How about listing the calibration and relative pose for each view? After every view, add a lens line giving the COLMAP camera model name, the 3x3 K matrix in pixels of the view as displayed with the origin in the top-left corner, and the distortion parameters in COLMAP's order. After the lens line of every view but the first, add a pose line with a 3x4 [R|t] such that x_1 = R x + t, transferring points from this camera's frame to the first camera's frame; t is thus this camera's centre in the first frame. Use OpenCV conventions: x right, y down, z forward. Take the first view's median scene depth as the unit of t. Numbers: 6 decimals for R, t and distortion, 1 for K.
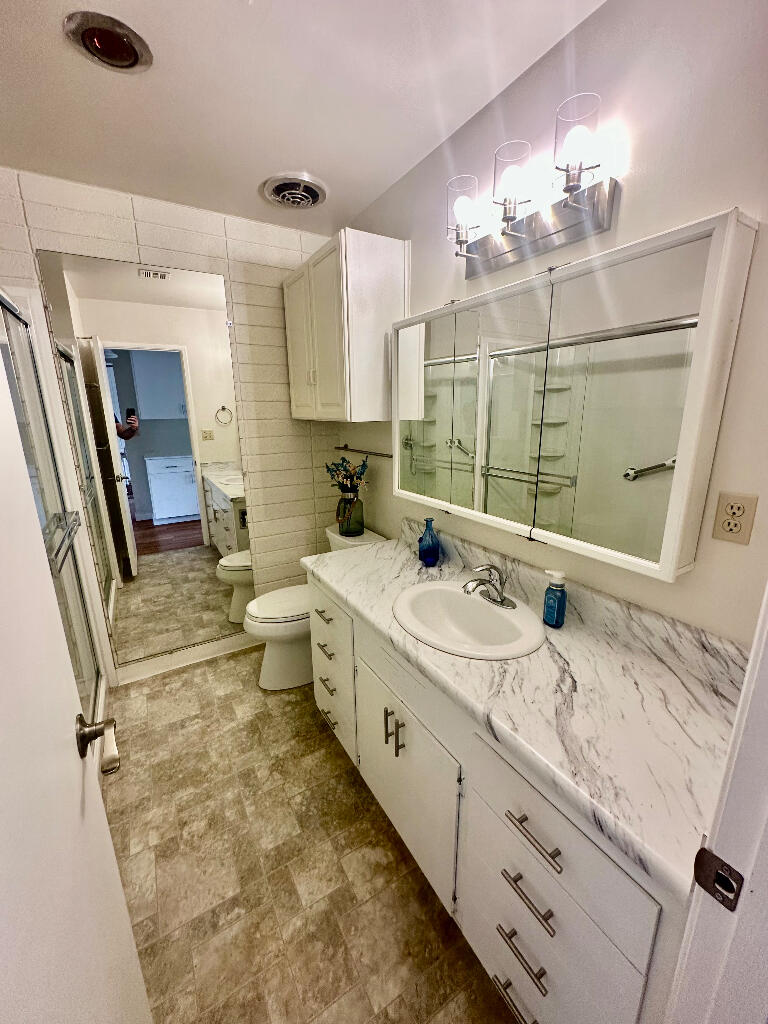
lens RADIAL K [[408.4, 0, 383.8], [0, 408.4, 510.2], [0, 0, 1]] dist [0.000584, 0.000783]
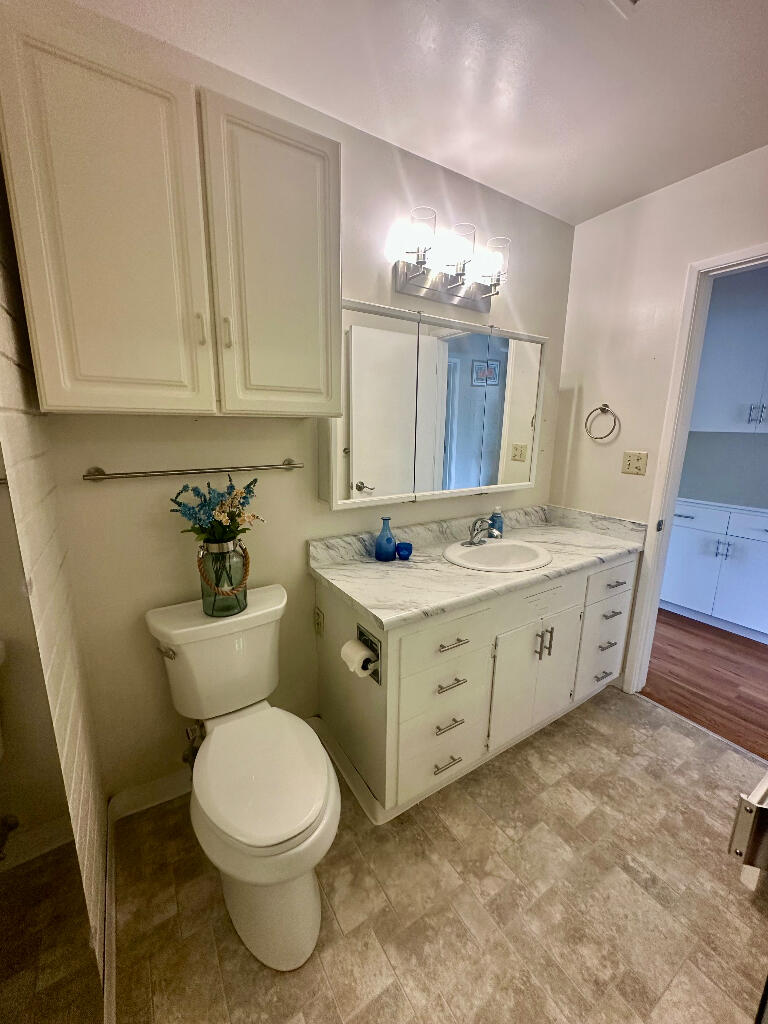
lens RADIAL K [[408.4, 0, 383.8], [0, 408.4, 513.2], [0, 0, 1]] dist [0.000584, 0.000783]
pose [[-0.026686, -0.205257, 0.978344, -0.997848], [0.228394, 0.951554, 0.205866, -0.226389], [-0.973203, 0.228942, 0.021486, 1.156515]]
